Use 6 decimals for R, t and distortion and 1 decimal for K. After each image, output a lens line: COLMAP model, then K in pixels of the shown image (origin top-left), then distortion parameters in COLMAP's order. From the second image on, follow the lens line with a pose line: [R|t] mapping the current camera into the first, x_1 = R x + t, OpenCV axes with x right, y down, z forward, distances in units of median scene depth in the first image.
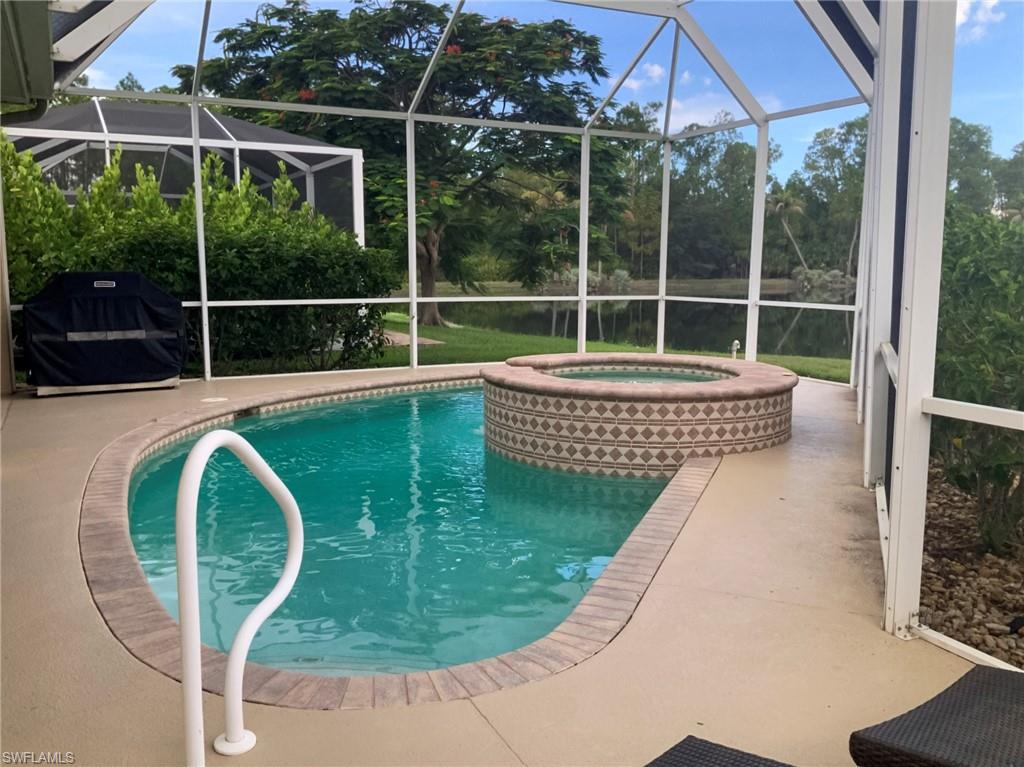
lens RADIAL K [[874.0, 0, 504.8], [0, 874.0, 386.6], [0, 0, 1]] dist [0.064171, -0.141958]
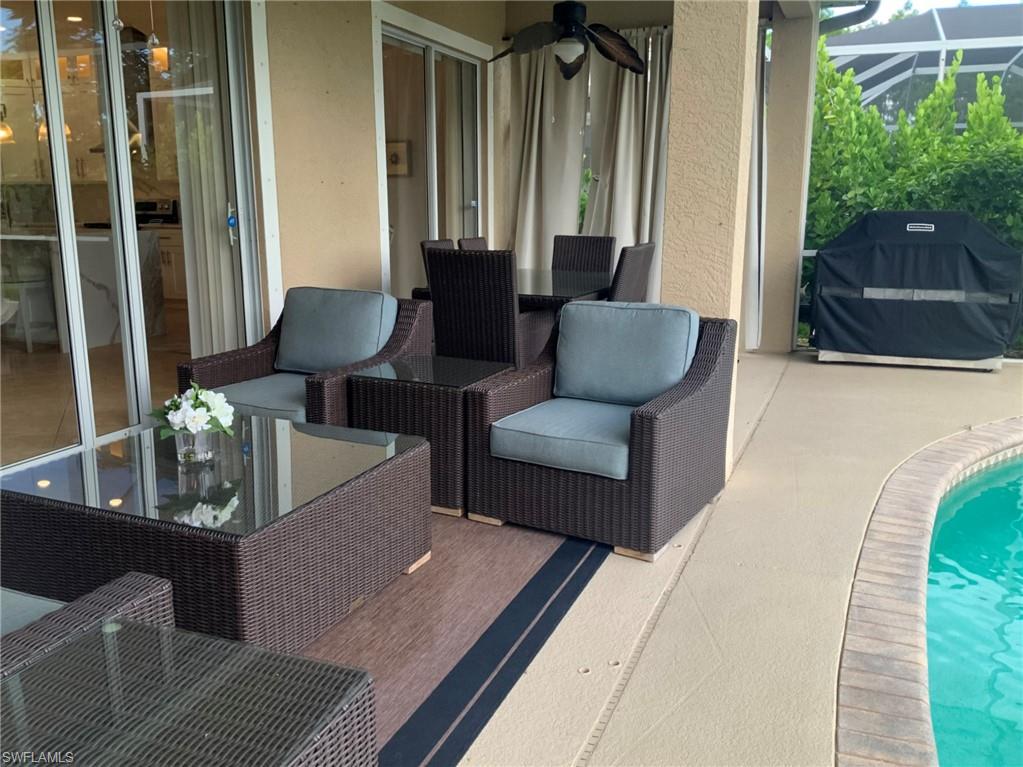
lens RADIAL K [[873.2, 0, 507.2], [0, 873.2, 379.7], [0, 0, 1]] dist [0.064171, -0.141958]
pose [[0.665909, 0.147120, -0.731383, -0.094343], [-0.106219, 0.989072, 0.102245, -0.020634], [0.738432, 0.009601, 0.674259, 0.180270]]
